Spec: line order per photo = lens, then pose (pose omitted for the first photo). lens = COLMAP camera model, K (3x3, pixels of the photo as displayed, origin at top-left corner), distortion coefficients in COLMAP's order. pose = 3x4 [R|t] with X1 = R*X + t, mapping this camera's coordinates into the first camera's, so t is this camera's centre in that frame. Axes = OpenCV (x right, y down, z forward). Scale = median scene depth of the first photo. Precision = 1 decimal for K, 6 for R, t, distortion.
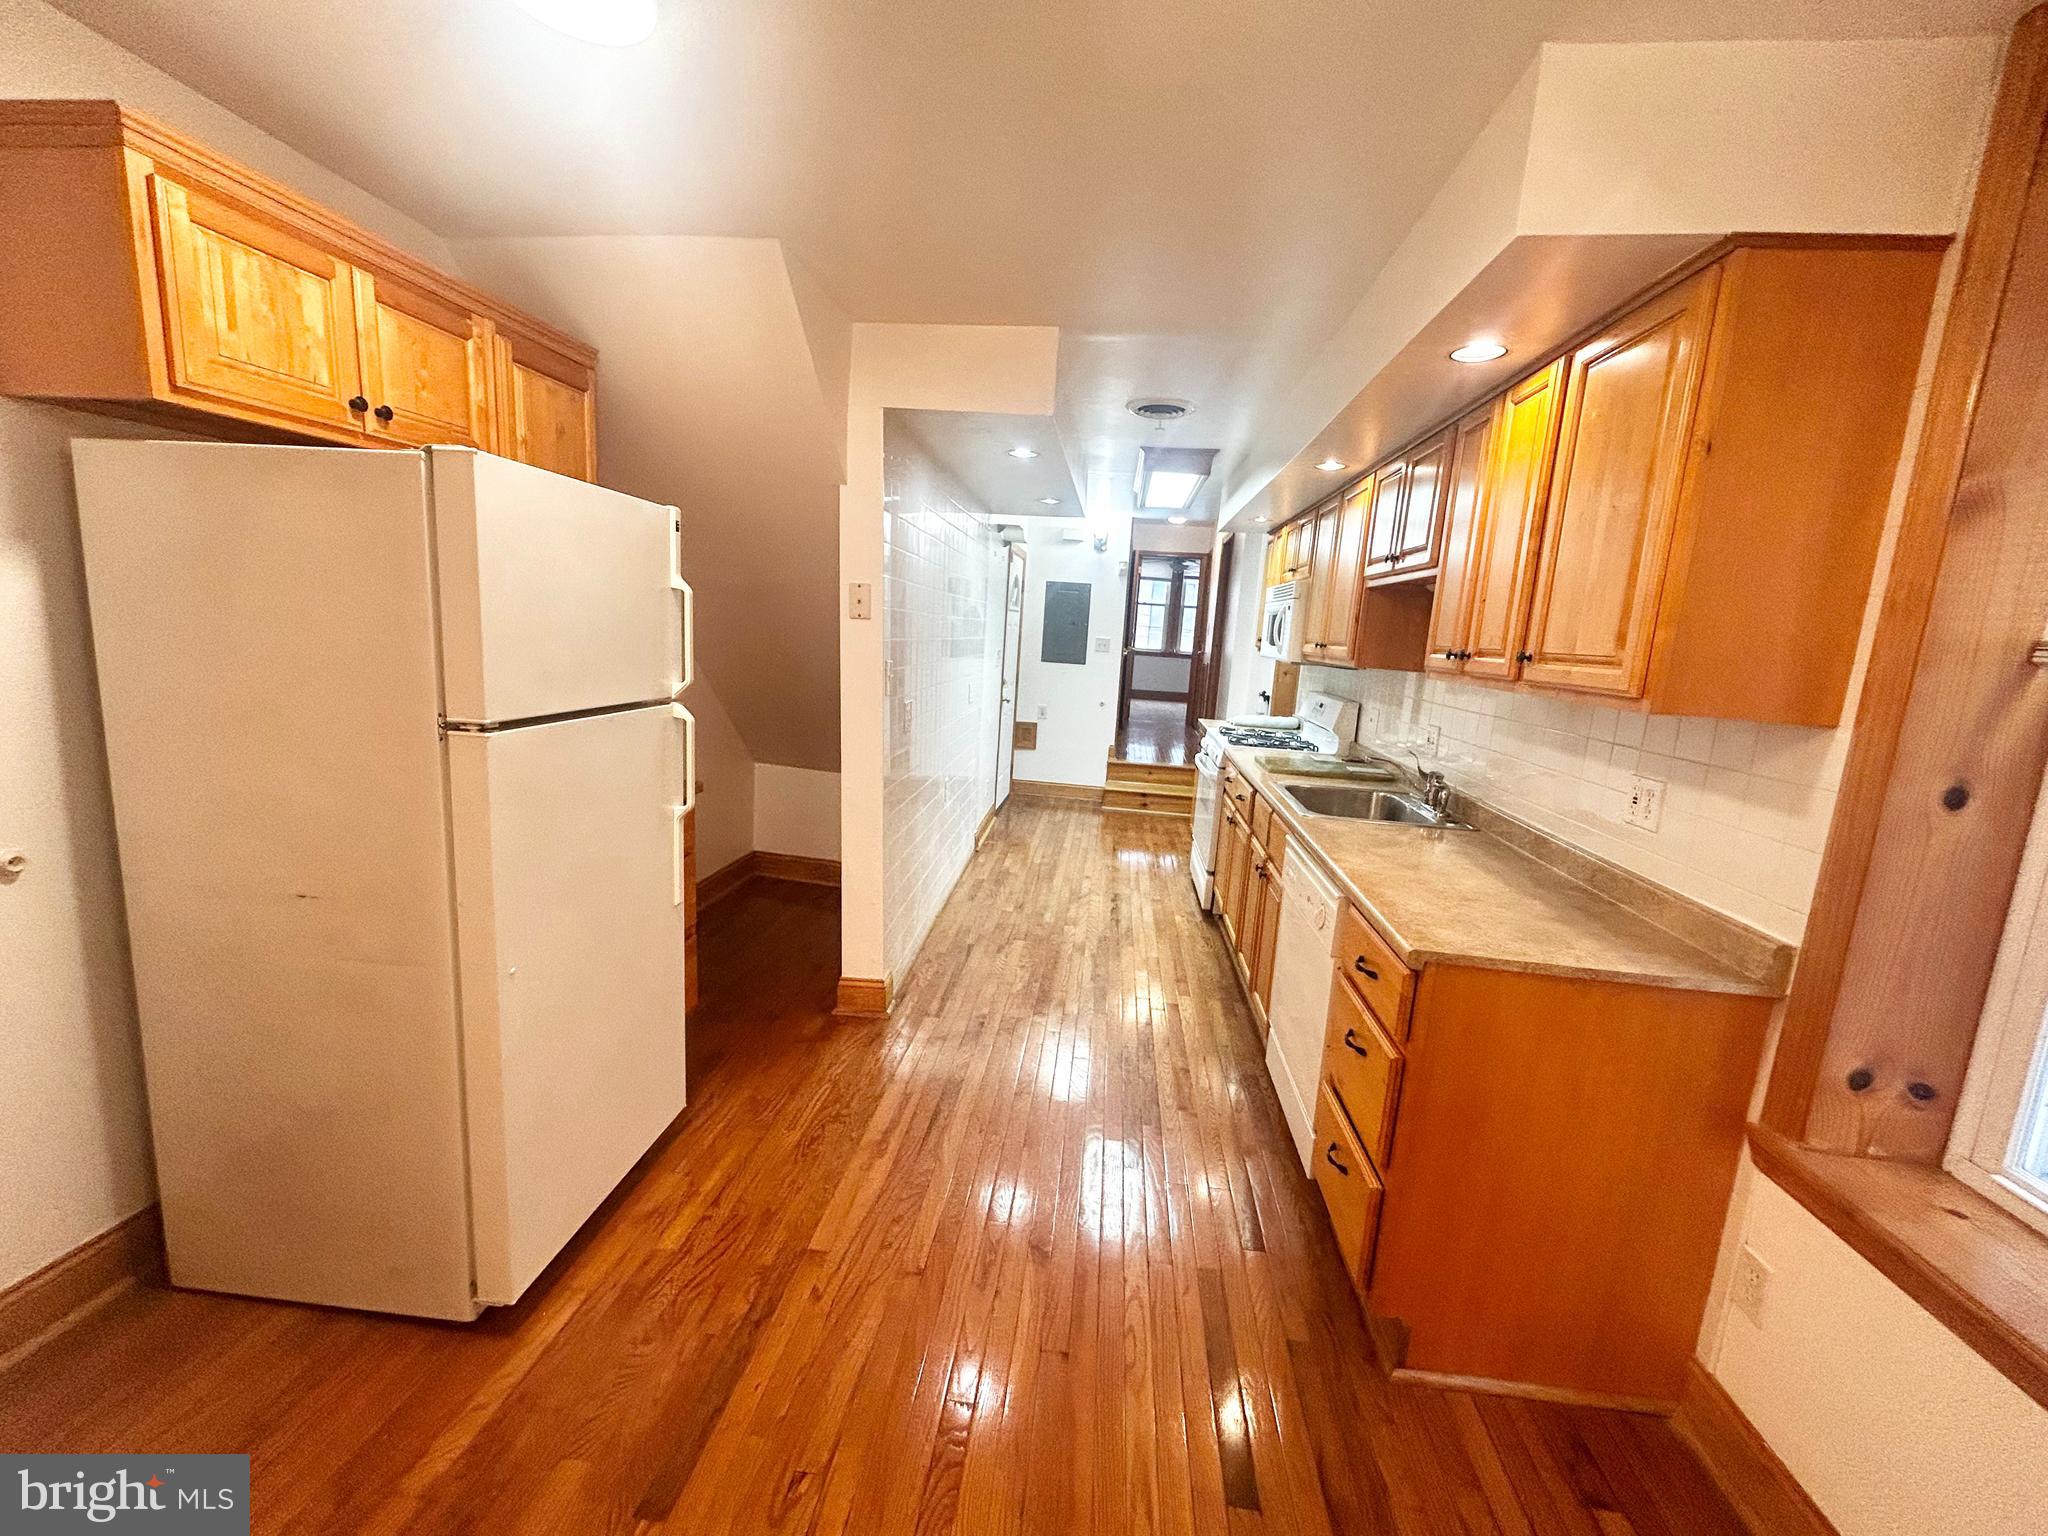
lens RADIAL K [[825.9, 0, 1021.4], [0, 825.9, 761.6], [0, 0, 1]] dist [-0.001590, 0.000420]
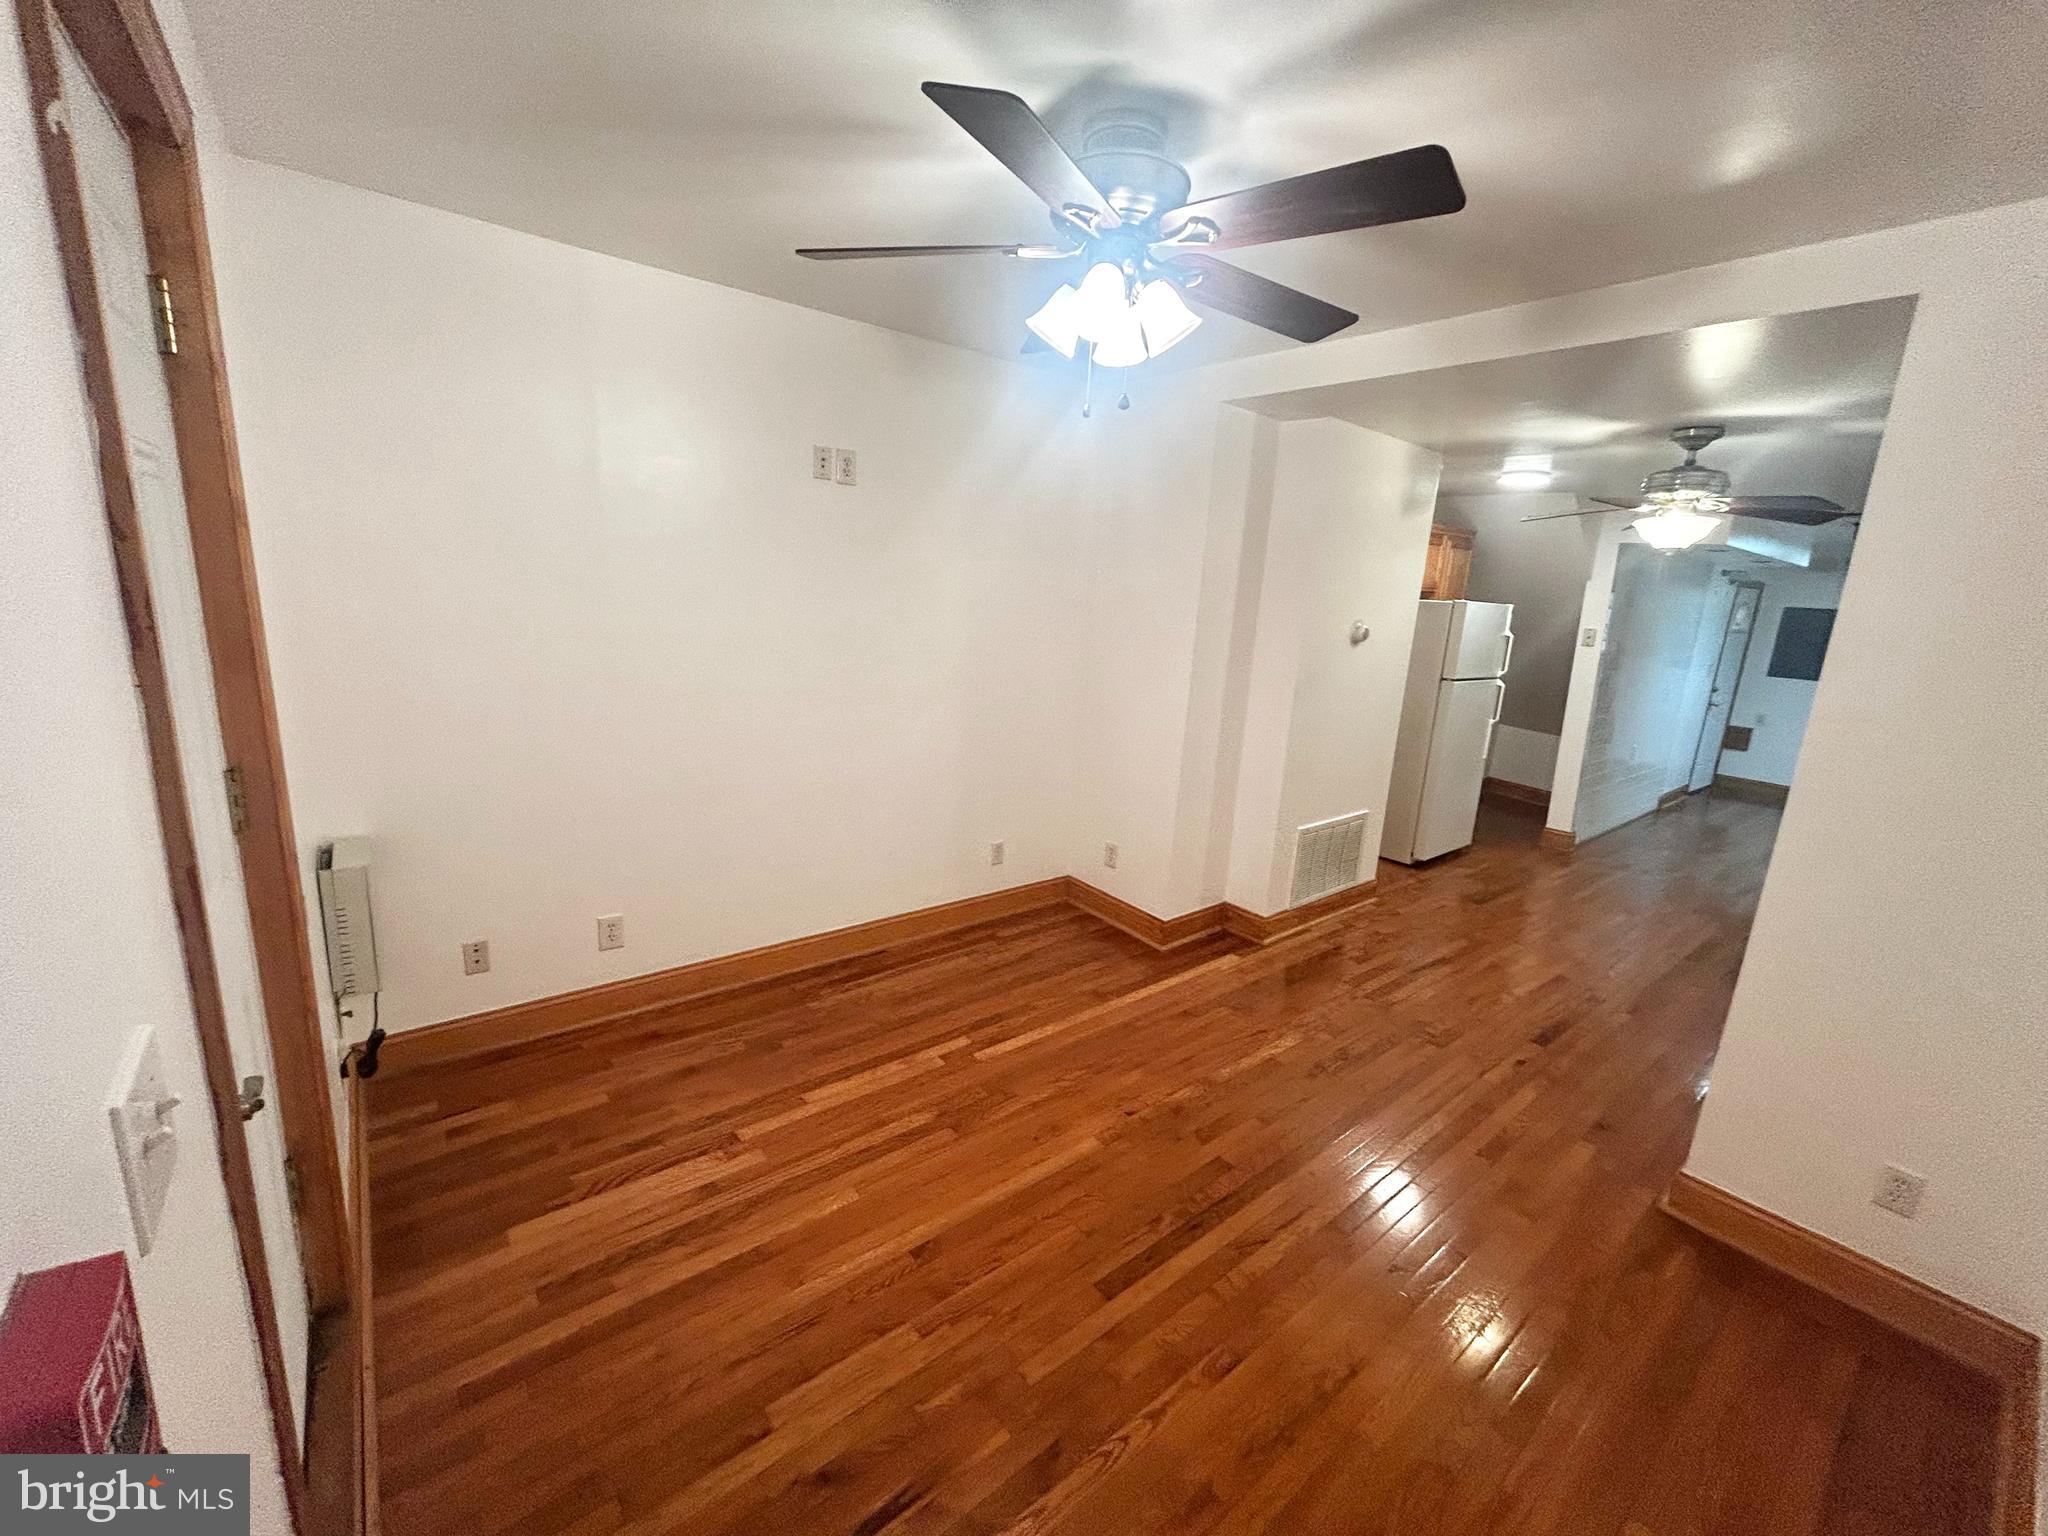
lens RADIAL K [[825.9, 0, 1021.4], [0, 825.9, 761.6], [0, 0, 1]] dist [-0.001590, 0.000420]
pose [[0.708852, 0.136695, -0.691985, 0.202769], [-0.131286, 0.989468, 0.060973, 0.129761], [0.693031, 0.047627, 0.719332, -1.101367]]
